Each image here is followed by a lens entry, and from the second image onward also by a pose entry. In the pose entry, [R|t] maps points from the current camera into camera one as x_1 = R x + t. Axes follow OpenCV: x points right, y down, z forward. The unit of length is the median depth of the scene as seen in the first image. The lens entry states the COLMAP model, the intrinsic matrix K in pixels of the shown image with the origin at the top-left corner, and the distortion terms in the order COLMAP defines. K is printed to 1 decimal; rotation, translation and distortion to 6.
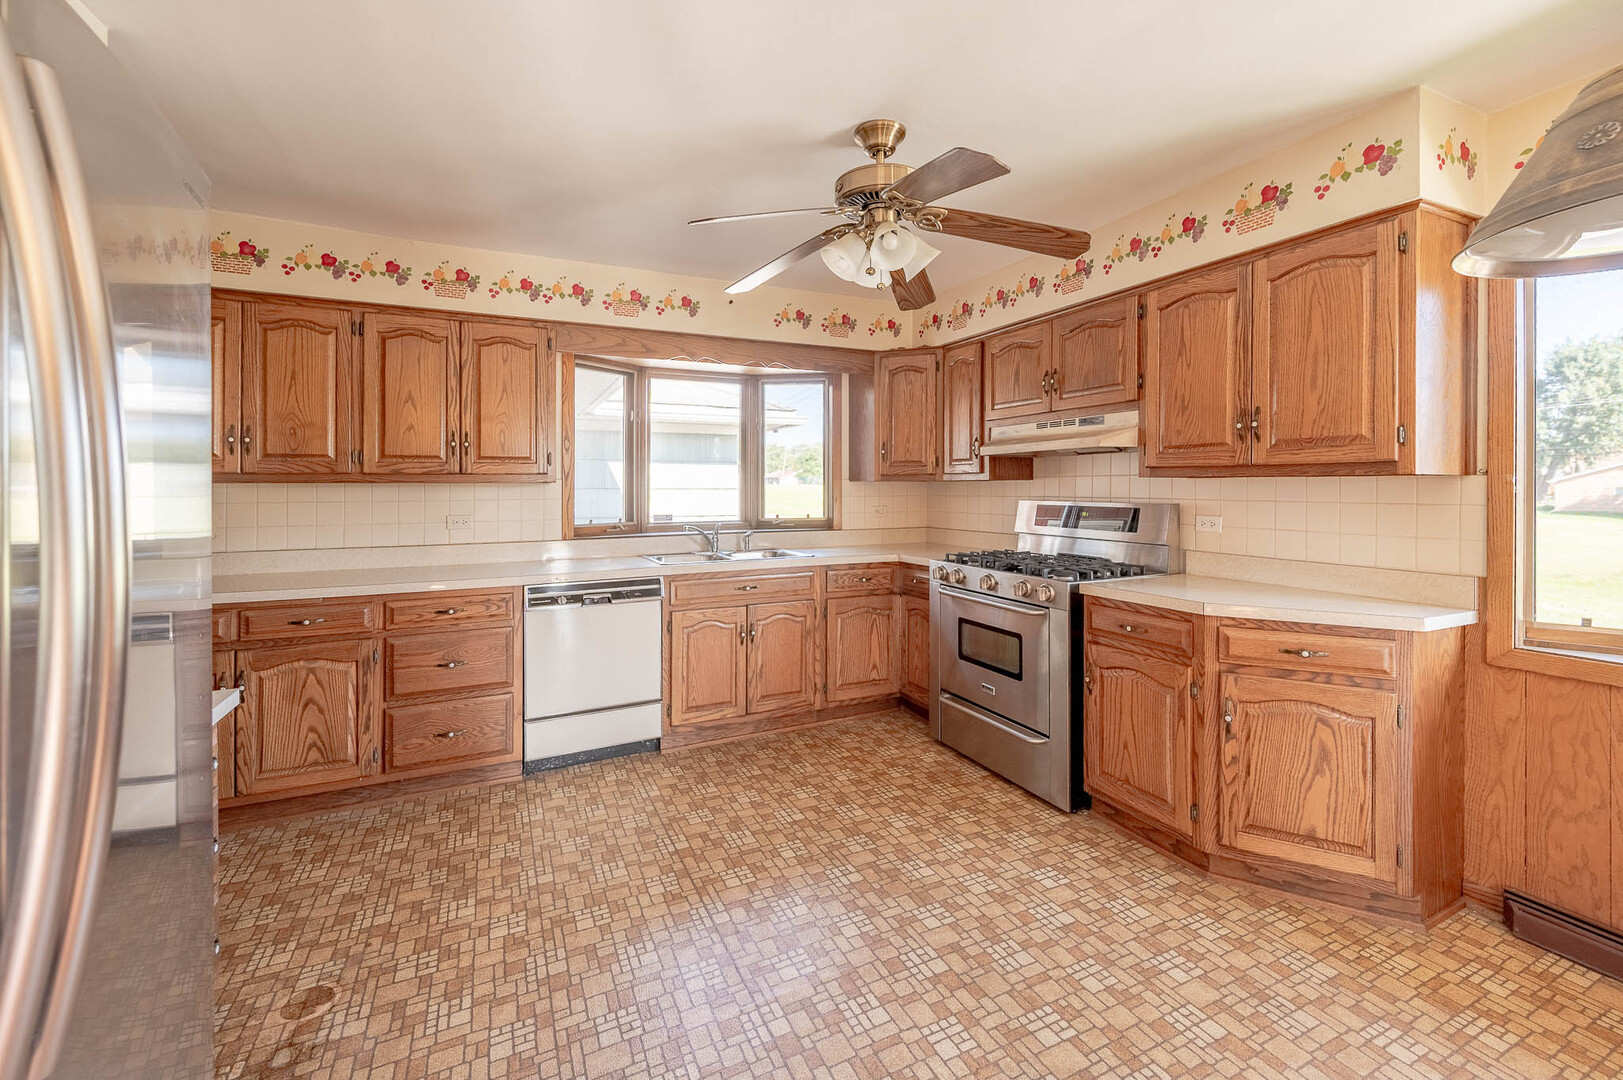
lens RADIAL K [[677.3, 0, 812.7], [0, 677.3, 484.9], [0, 0, 1]] dist [-0.000370, -0.000190]
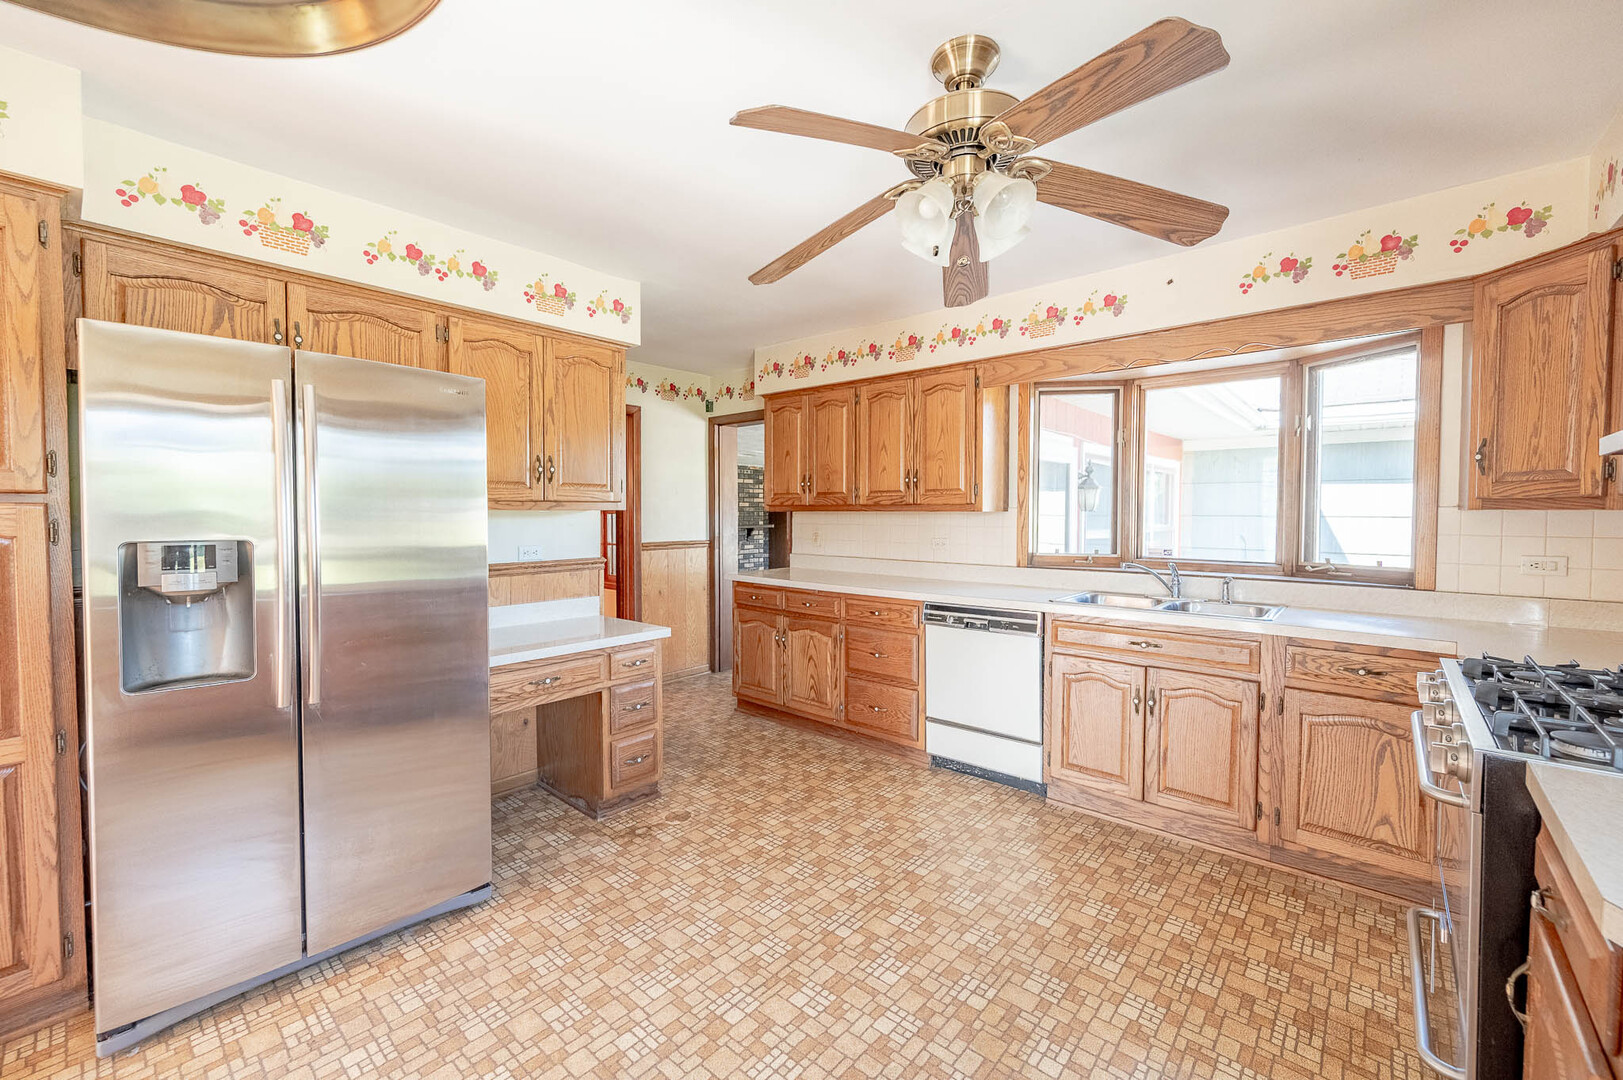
lens RADIAL K [[651.8, 0, 813.0], [0, 651.8, 532.7], [0, 0, 1]] dist [-0.000045, -0.000236]
pose [[0.397243, 0.033286, -0.917110, 0.492256], [-0.001141, 0.999359, 0.035777, -0.007376], [0.917713, -0.013165, 0.397027, 0.373292]]
